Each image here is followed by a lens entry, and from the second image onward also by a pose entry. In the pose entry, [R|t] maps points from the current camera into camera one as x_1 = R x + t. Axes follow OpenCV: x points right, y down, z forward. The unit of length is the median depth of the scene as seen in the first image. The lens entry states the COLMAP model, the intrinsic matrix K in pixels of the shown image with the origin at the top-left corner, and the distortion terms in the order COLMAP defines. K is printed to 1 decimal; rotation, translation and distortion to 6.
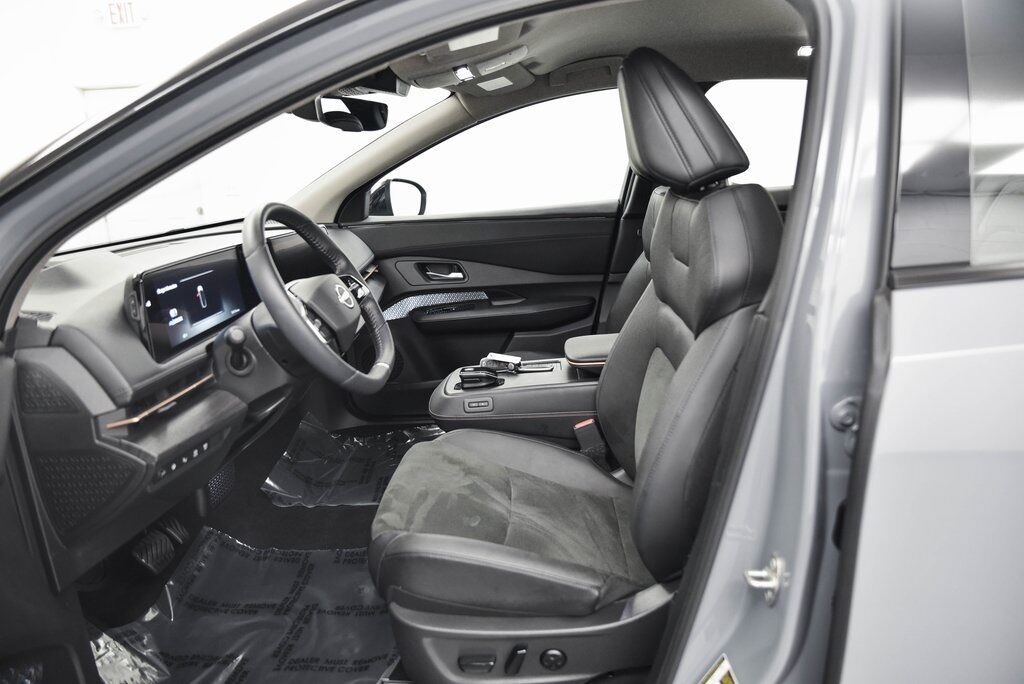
lens RADIAL K [[670.1, 0, 512.0], [0, 670.1, 342.0], [0, 0, 1]] dist [-0.122754, 0.058017]
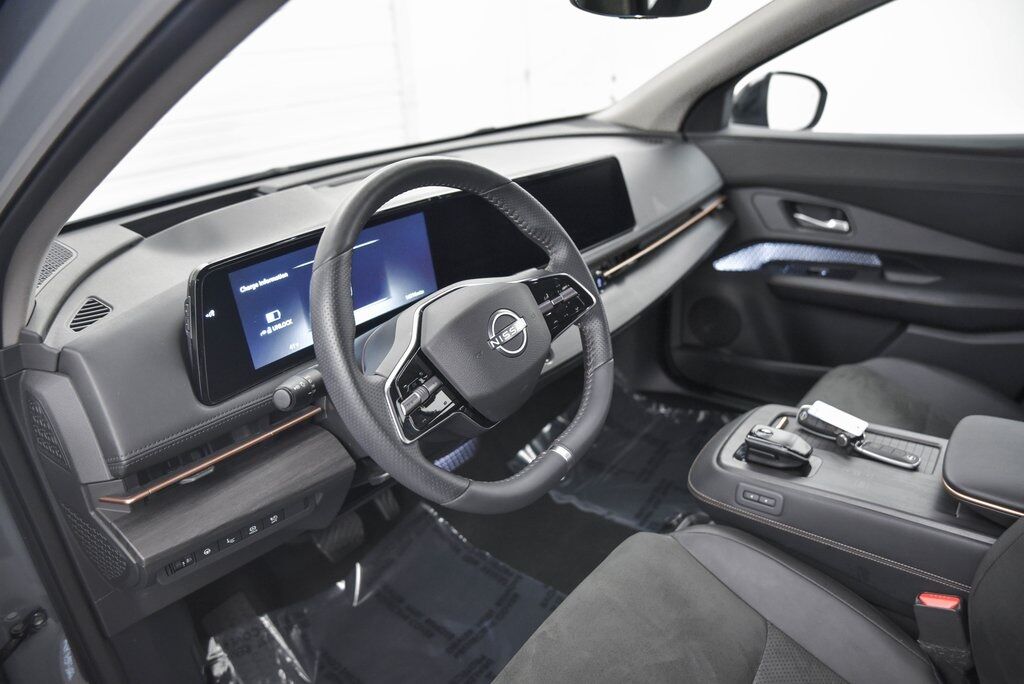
lens RADIAL K [[681.5, 0, 512.0], [0, 681.5, 342.0], [0, 0, 1]] dist [-0.096711, 0.064425]
pose [[0.816279, 0.232050, -0.529001, 0.054408], [-0.130861, 0.966243, 0.221922, -0.147164], [0.562640, -0.111924, 0.819090, 0.379265]]
